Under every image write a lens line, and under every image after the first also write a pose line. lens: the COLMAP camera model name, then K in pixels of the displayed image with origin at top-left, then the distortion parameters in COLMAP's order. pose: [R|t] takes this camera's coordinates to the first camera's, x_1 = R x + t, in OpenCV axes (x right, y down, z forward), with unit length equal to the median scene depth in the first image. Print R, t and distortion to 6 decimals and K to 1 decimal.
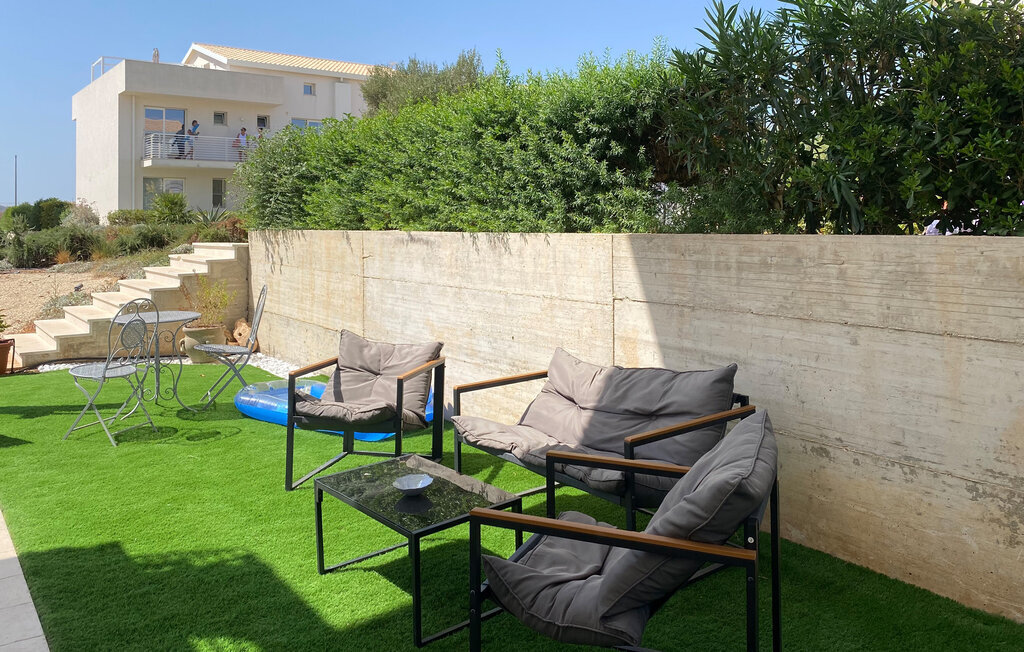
lens RADIAL K [[803.1, 0, 512.0], [0, 803.1, 326.0], [0, 0, 1]] dist [0.057253, 0.000561]
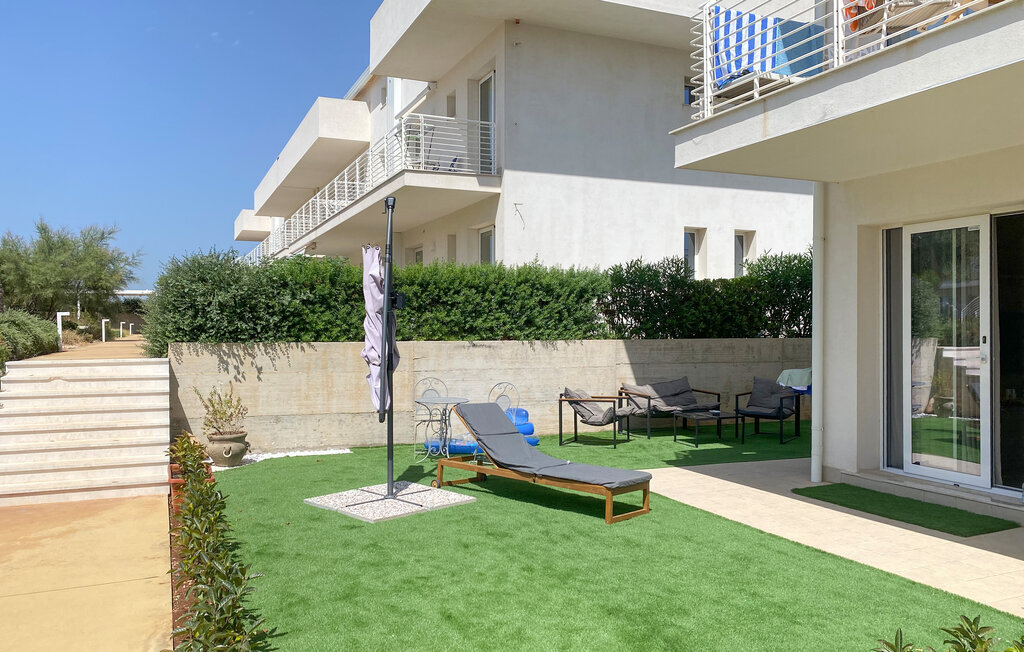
lens RADIAL K [[803.1, 0, 512.0], [0, 803.1, 326.0], [0, 0, 1]] dist [0.057253, 0.000561]
pose [[0.231112, 0.021140, 0.972698, -2.267753], [0.131312, 0.989939, -0.052714, -0.056175], [-0.964025, 0.139910, 0.226010, 0.622516]]
